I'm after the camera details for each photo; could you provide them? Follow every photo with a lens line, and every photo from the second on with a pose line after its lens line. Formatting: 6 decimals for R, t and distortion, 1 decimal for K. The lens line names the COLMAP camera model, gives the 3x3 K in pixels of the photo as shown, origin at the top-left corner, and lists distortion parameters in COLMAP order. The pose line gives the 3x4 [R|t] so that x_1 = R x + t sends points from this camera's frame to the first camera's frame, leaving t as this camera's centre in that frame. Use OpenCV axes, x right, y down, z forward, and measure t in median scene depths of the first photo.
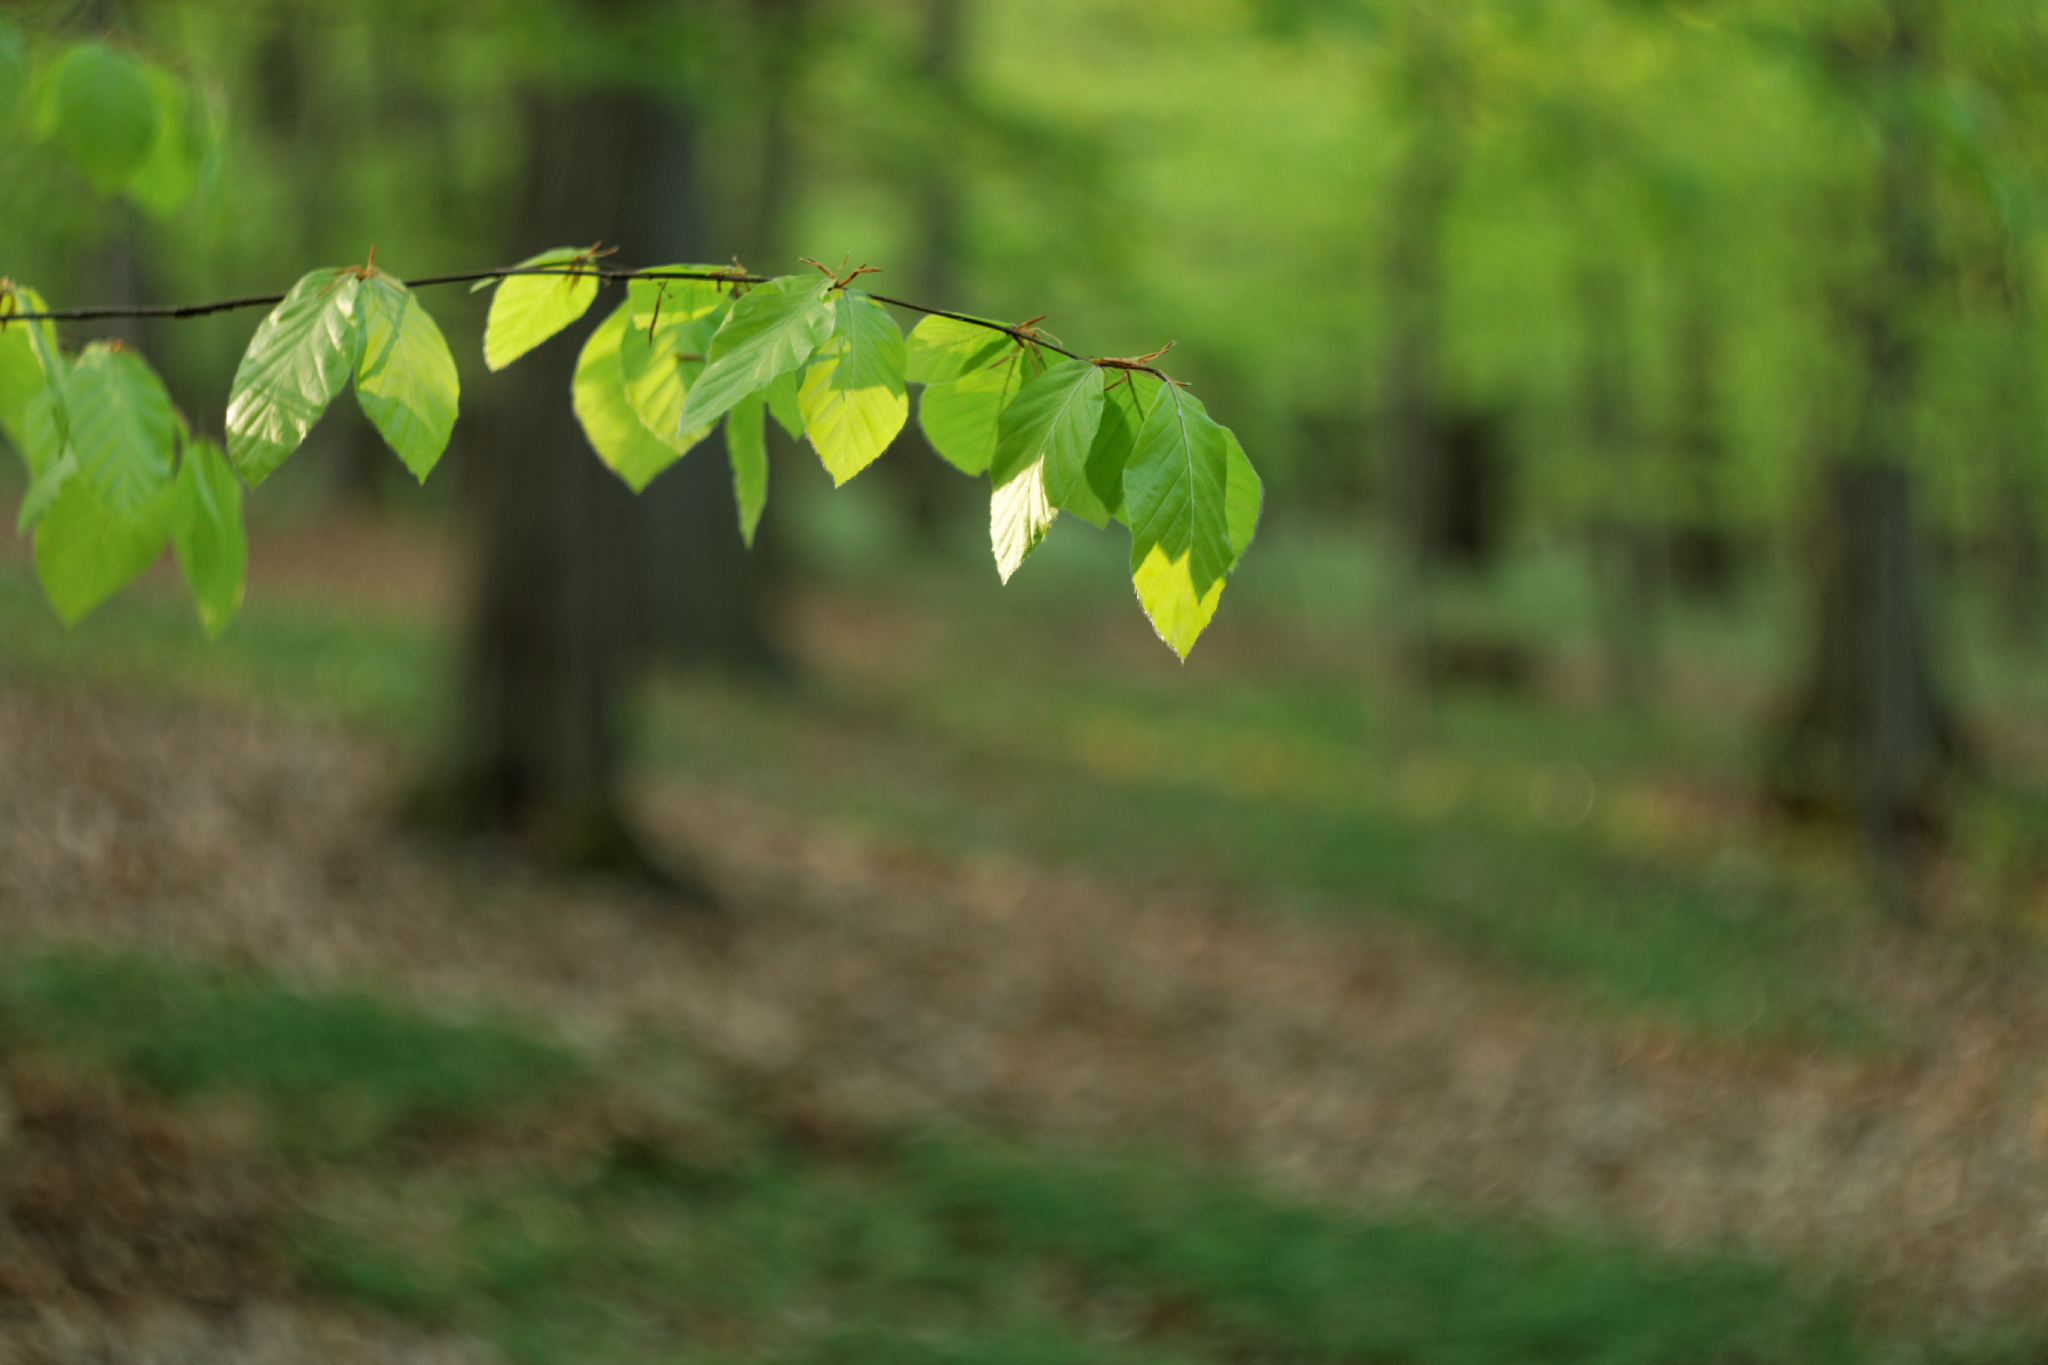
lens RADIAL K [[5508.2, 0, 1024.0], [0, 5508.2, 682.5], [0, 0, 1]] dist [-0.752513, -0.751620]
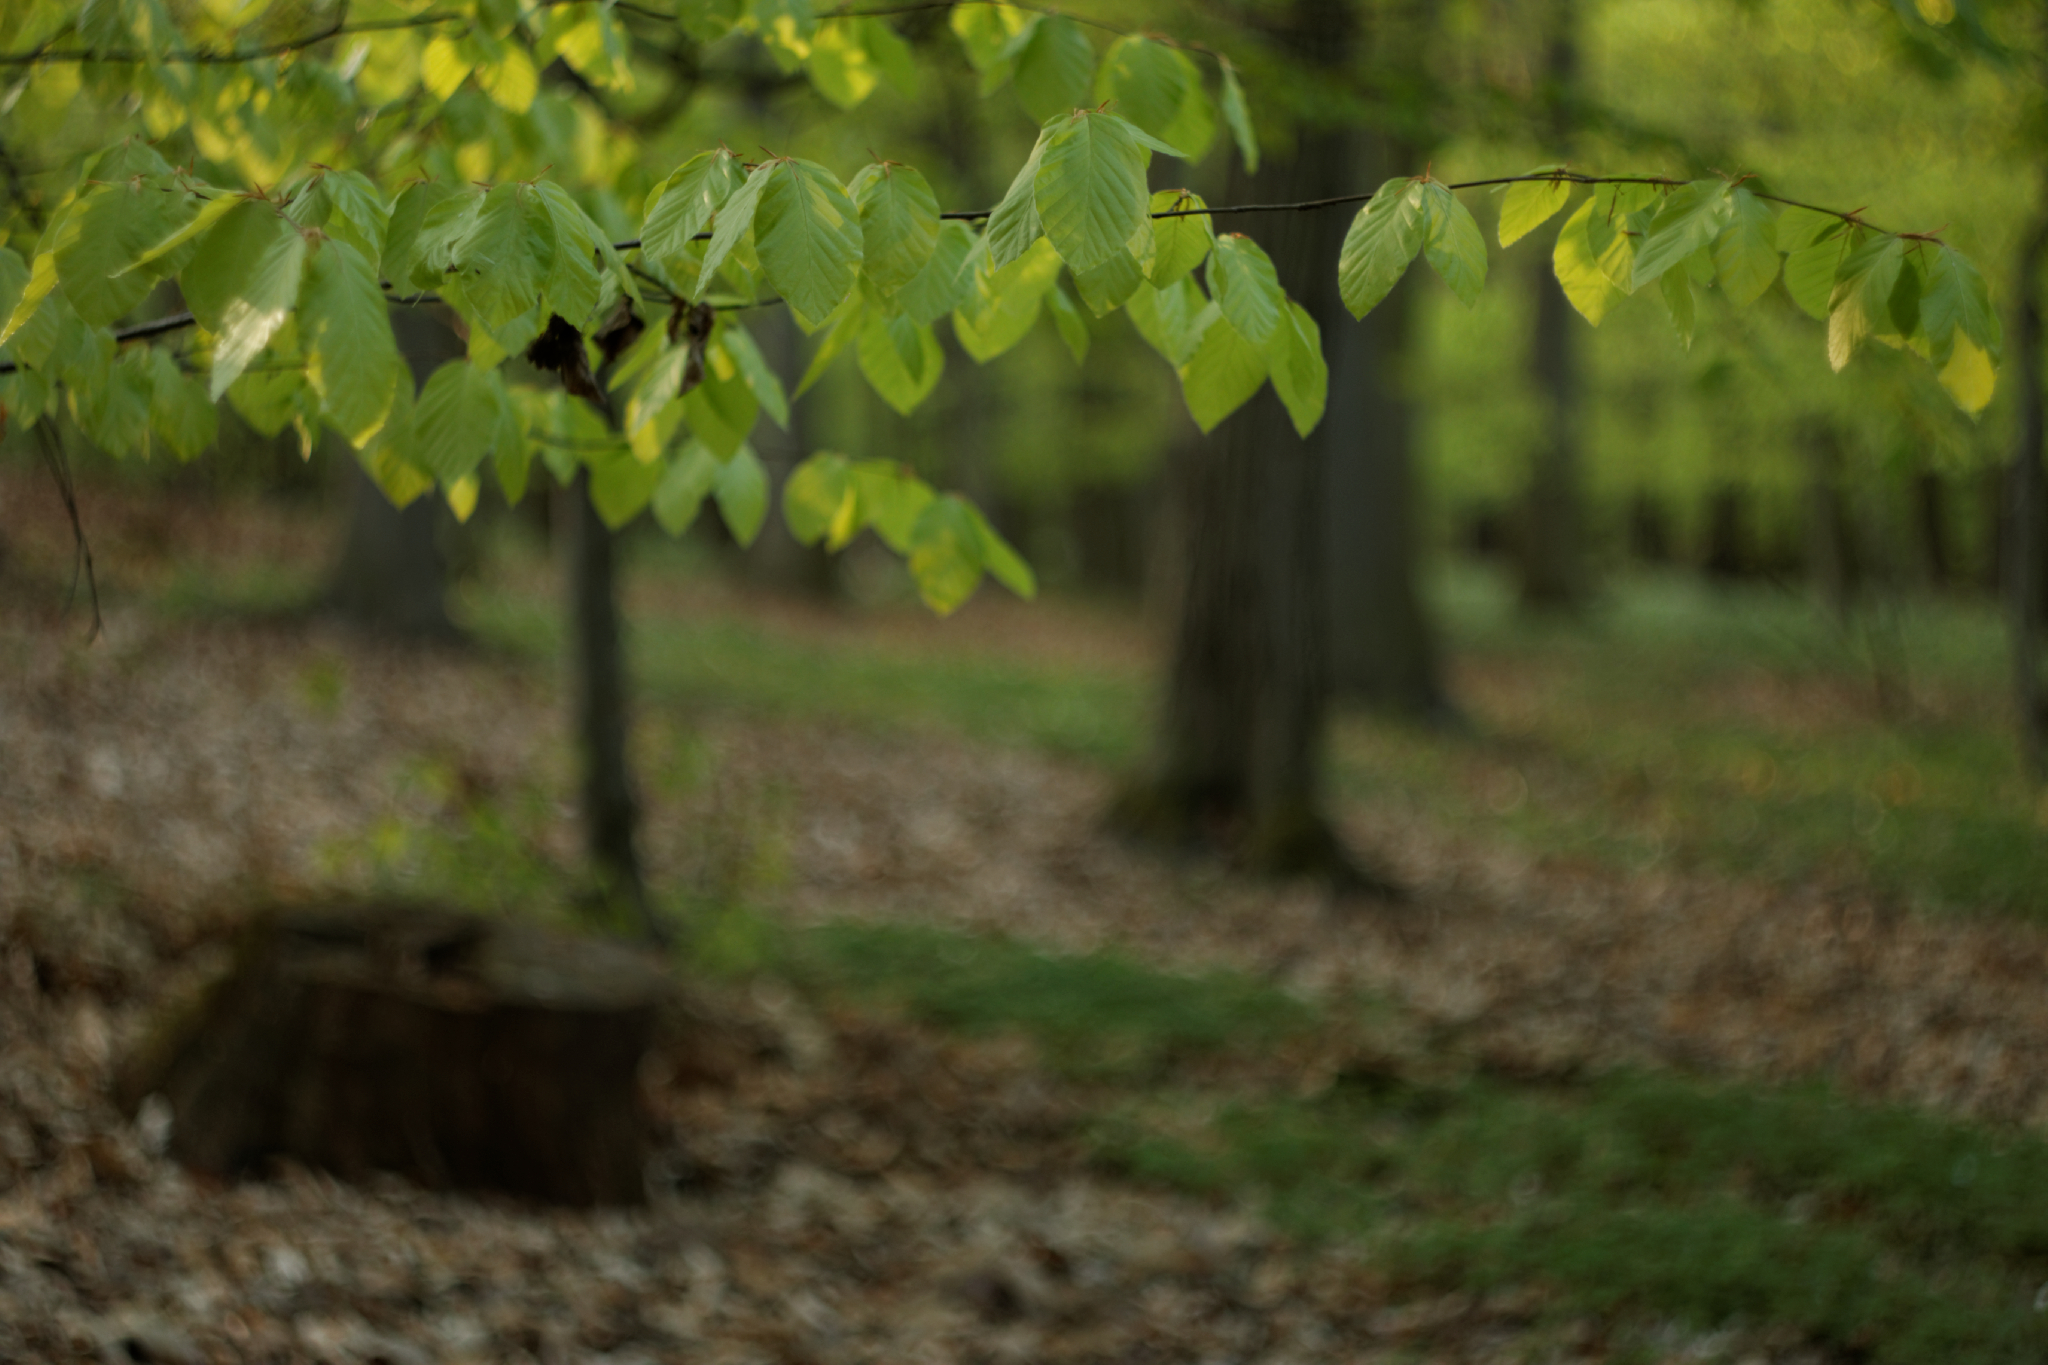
lens RADIAL K [[5650.8, 0, 1024.0], [0, 5650.8, 682.5], [0, 0, 1]] dist [0.374683, -0.395791]
pose [[0.995031, -0.009287, -0.099135, -0.026204], [0.006625, 0.999609, -0.027154, 0.038879], [0.099348, 0.026363, 0.994703, -0.218720]]
